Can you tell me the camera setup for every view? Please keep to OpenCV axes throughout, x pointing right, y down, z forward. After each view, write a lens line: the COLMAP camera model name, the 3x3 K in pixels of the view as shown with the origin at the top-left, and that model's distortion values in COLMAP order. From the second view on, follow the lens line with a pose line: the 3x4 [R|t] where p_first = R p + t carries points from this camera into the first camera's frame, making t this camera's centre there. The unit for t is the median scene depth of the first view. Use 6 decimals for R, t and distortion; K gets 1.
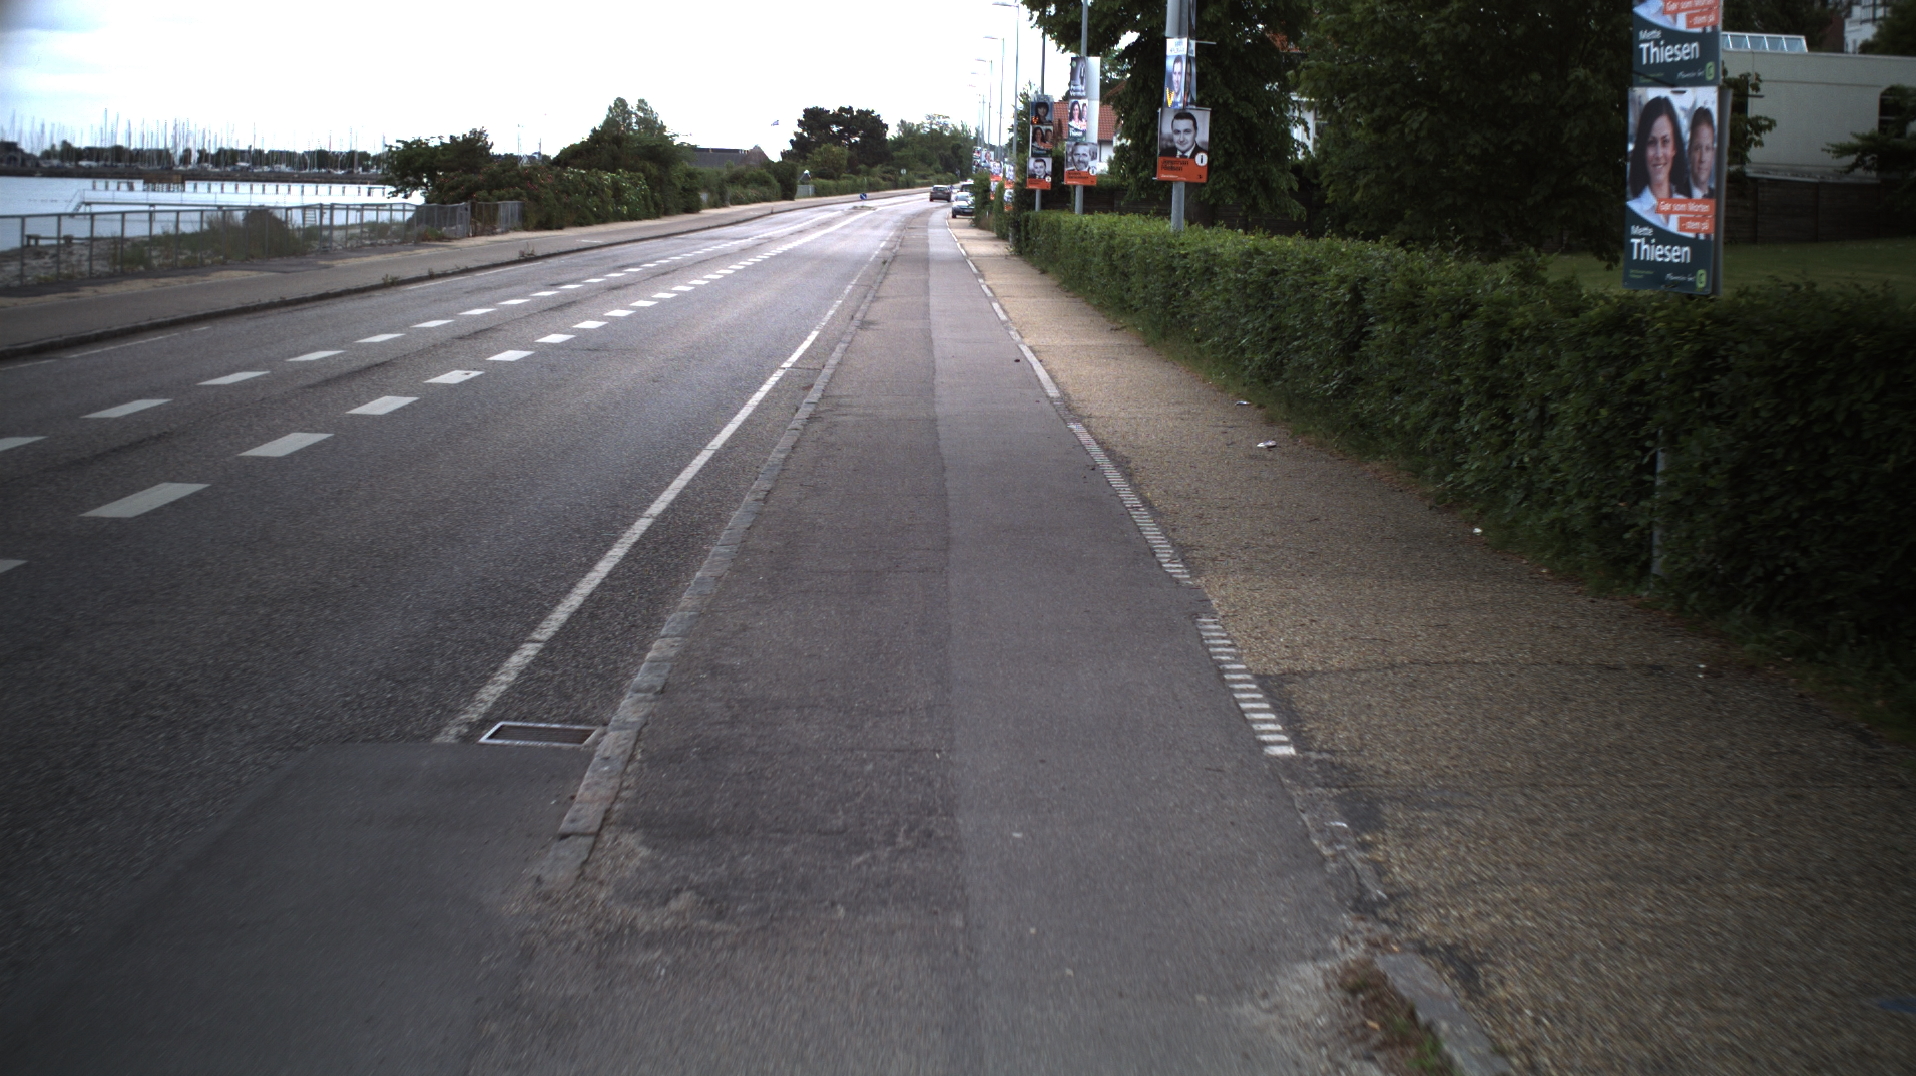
lens RADIAL K [[3421.3, 0, 958.0], [0, 3421.3, 538.0], [0, 0, 1]] dist [-0.278553, 0.145387]
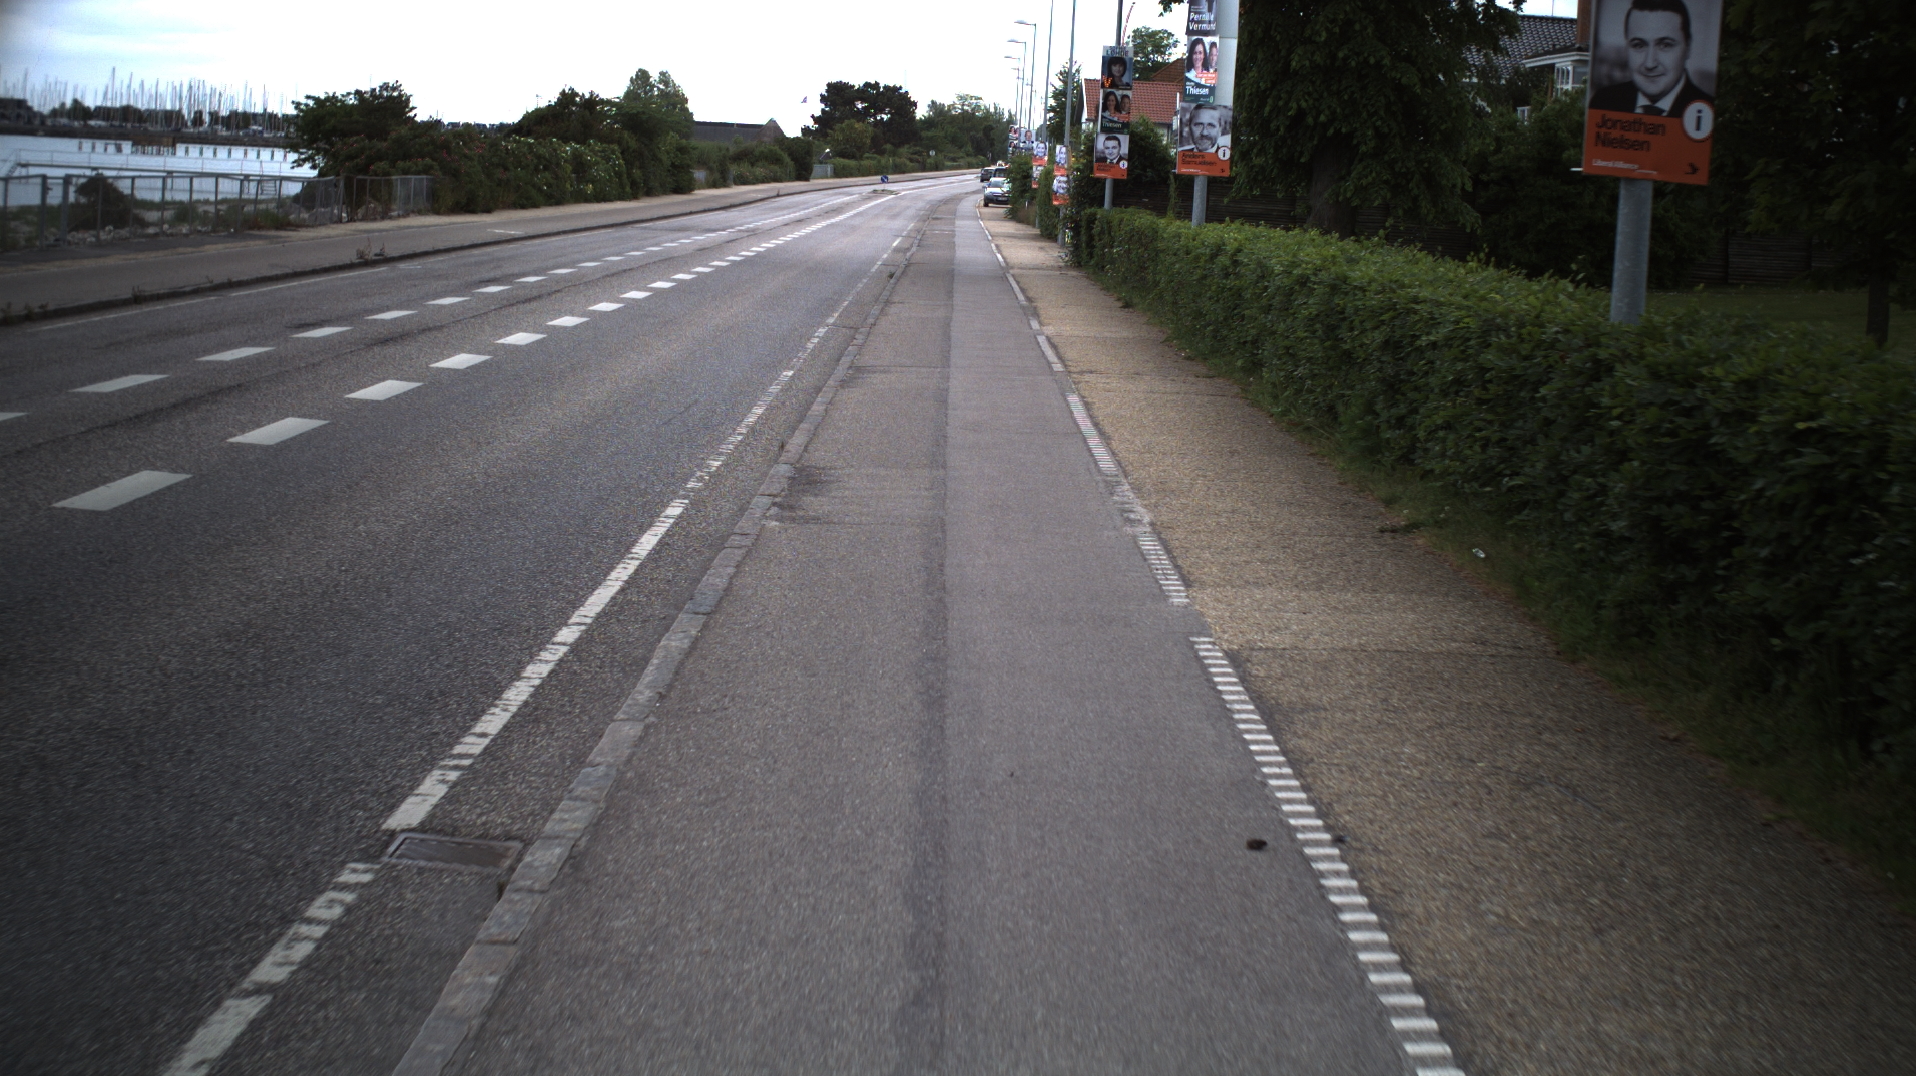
lens RADIAL K [[3421.3, 0, 958.0], [0, 3421.3, 538.0], [0, 0, 1]] dist [-0.278553, 0.145387]
pose [[0.999631, 0.026505, -0.005996, -0.001959], [-0.026475, 0.999637, 0.004943, -0.029698], [0.006125, -0.004782, 0.999970, 0.286073]]
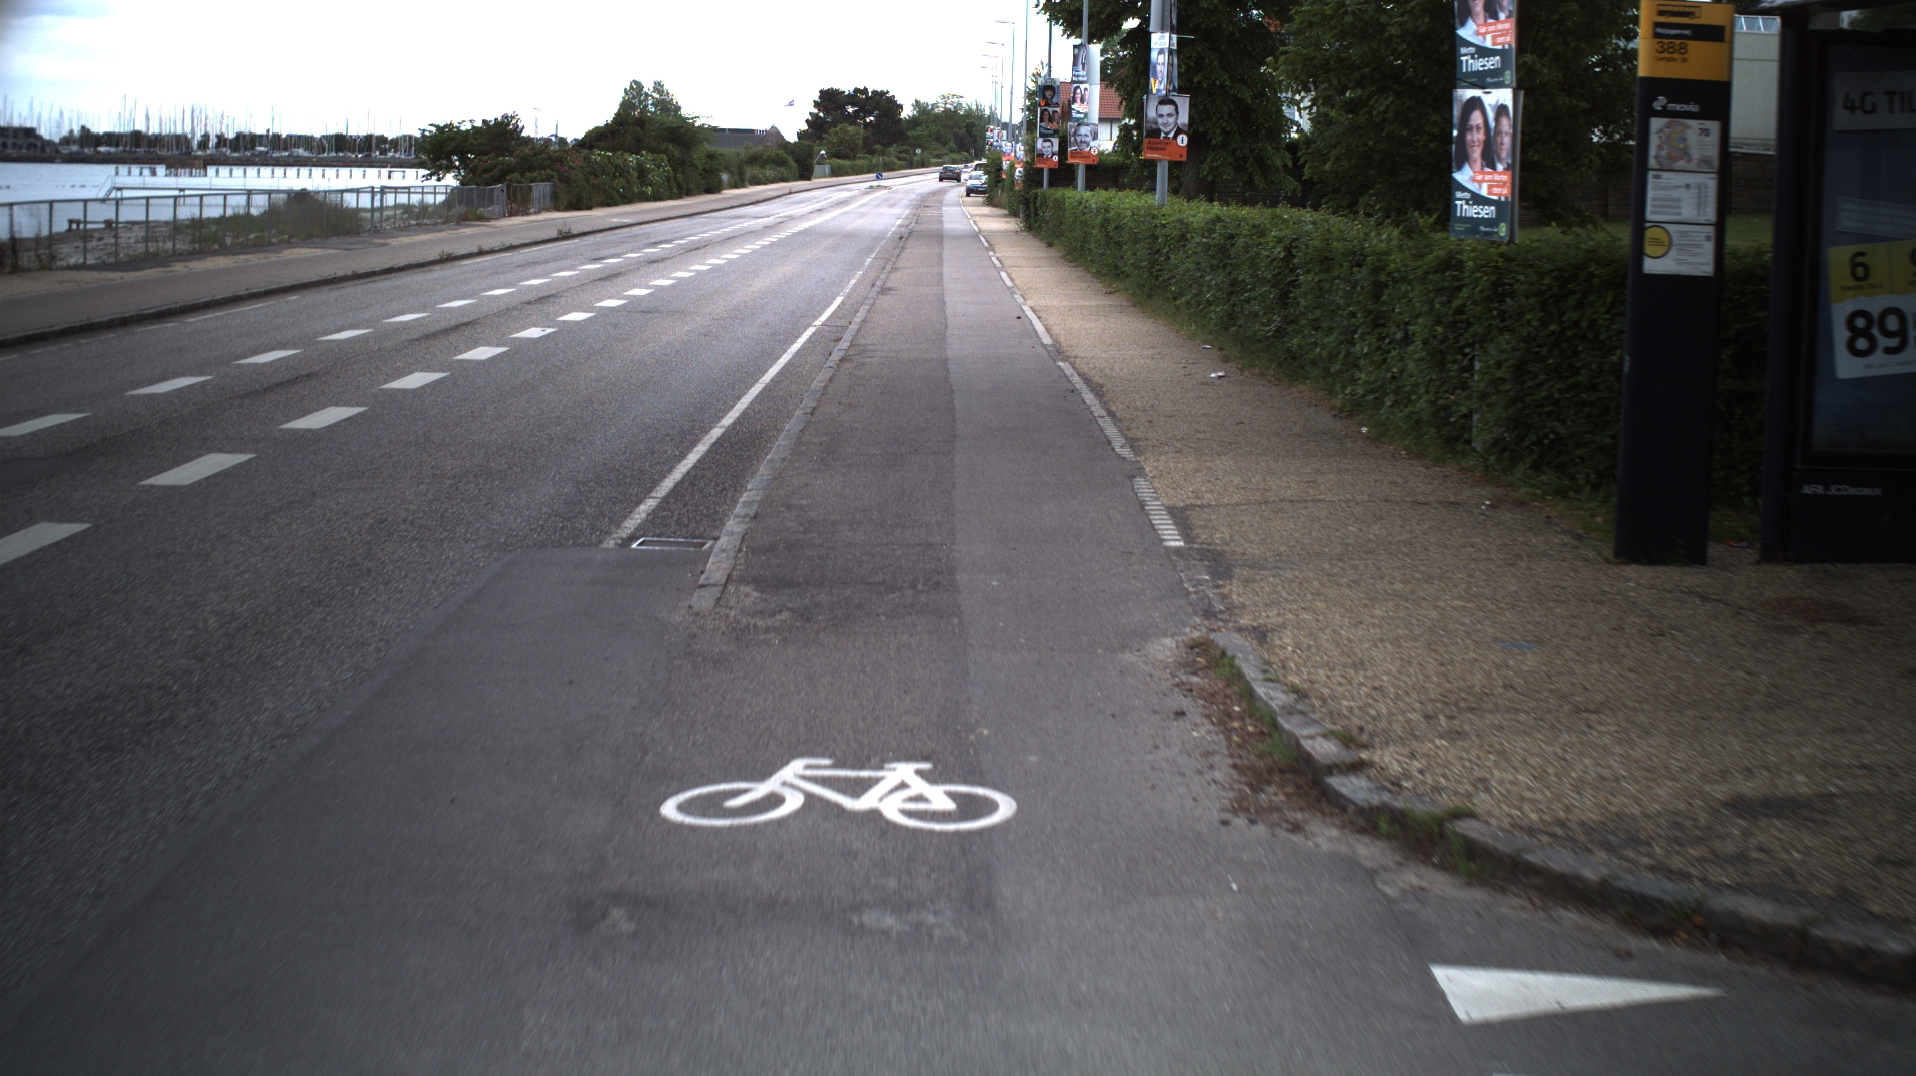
lens RADIAL K [[3421.3, 0, 958.0], [0, 3421.3, 538.0], [0, 0, 1]] dist [-0.278553, 0.145387]
pose [[0.999962, -0.007010, -0.005131, 0.000895], [0.007041, 0.999957, 0.006090, 0.005812], [0.005088, -0.006125, 0.999968, -0.056992]]
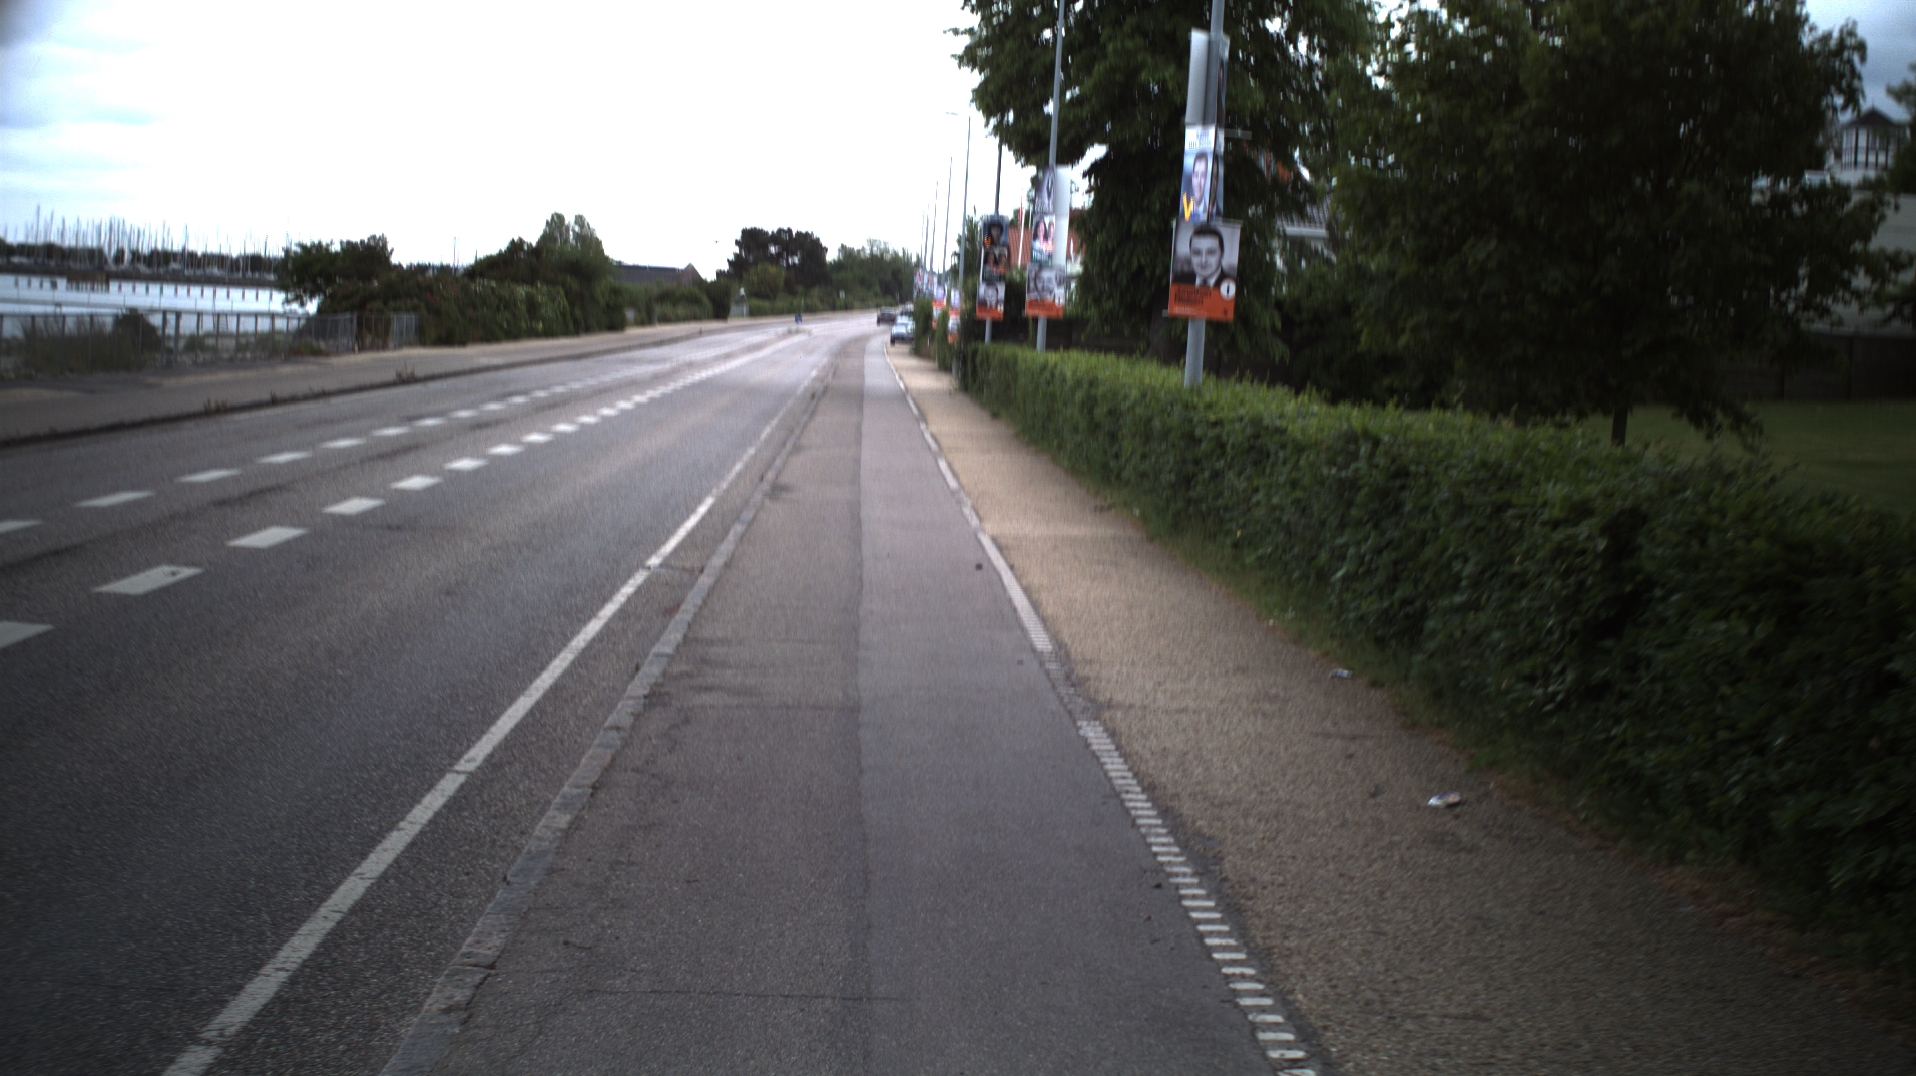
lens RADIAL K [[3421.3, 0, 958.0], [0, 3421.3, 538.0], [0, 0, 1]] dist [-0.278553, 0.145387]
pose [[0.999392, 0.028696, 0.019783, -0.000495], [-0.027953, 0.998930, -0.036851, -0.012276], [-0.020819, 0.036275, 0.999125, 0.113518]]
